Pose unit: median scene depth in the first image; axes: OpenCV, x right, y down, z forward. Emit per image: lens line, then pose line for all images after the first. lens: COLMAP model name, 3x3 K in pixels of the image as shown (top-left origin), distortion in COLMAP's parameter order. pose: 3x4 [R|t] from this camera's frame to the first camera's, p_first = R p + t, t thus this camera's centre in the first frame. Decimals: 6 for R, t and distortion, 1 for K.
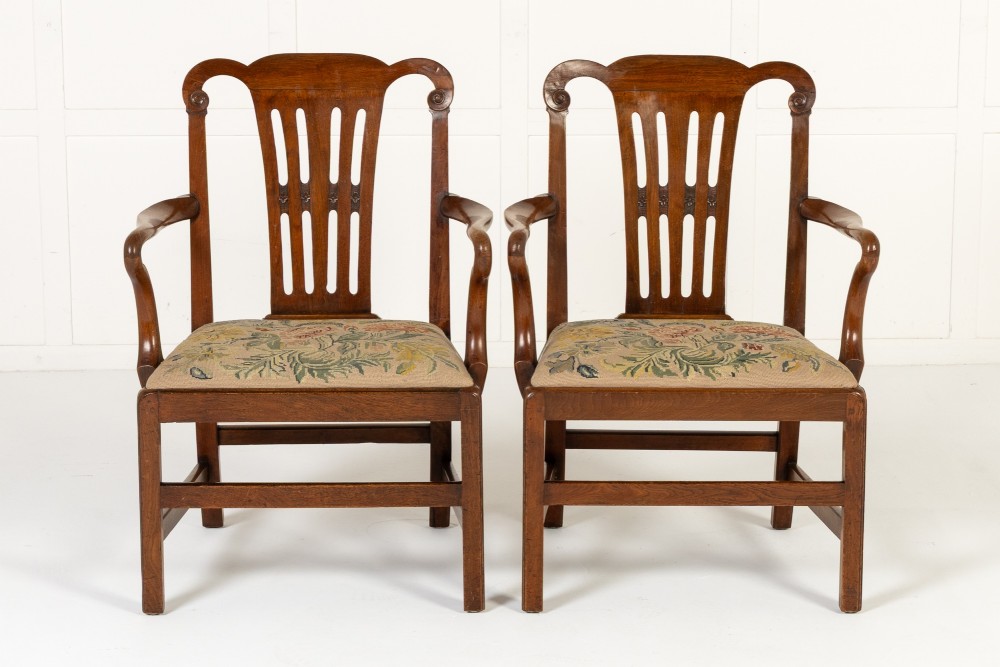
lens RADIAL K [[1981.9, 0, 493.5], [0, 1981.9, 367.5], [0, 0, 1]] dist [-0.066295, 0.000000]
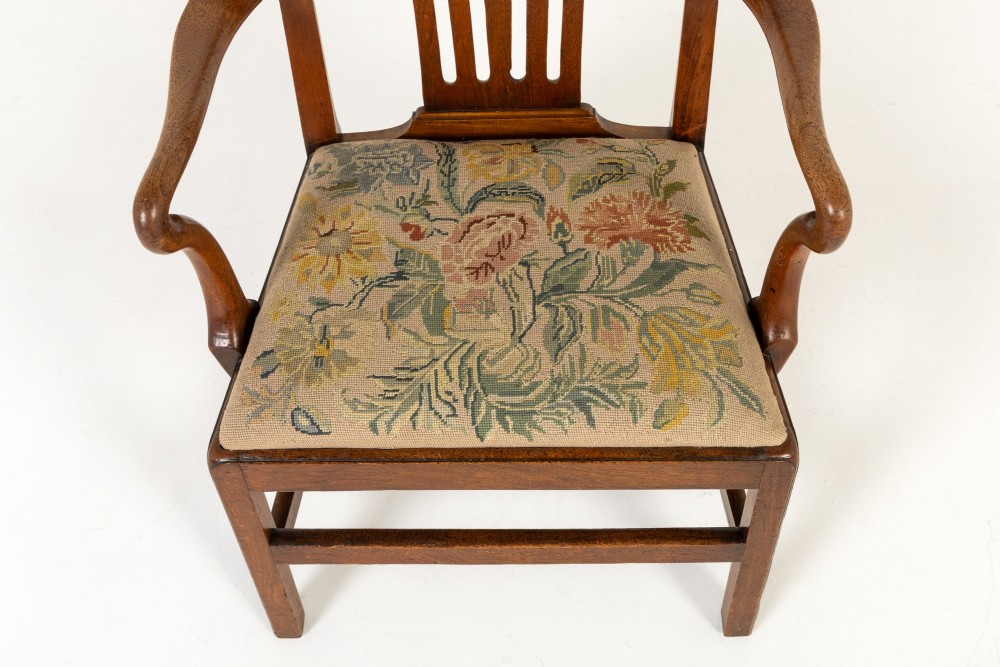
lens RADIAL K [[1083.1, 0, 508.4], [0, 1083.1, 330.3], [0, 0, 1]] dist [-0.024495, 0.000000]
pose [[0.998282, 0.012777, -0.057188, -0.065364], [0.024291, 0.797896, 0.602306, -0.184287], [0.053326, -0.602660, 0.796214, 0.689482]]
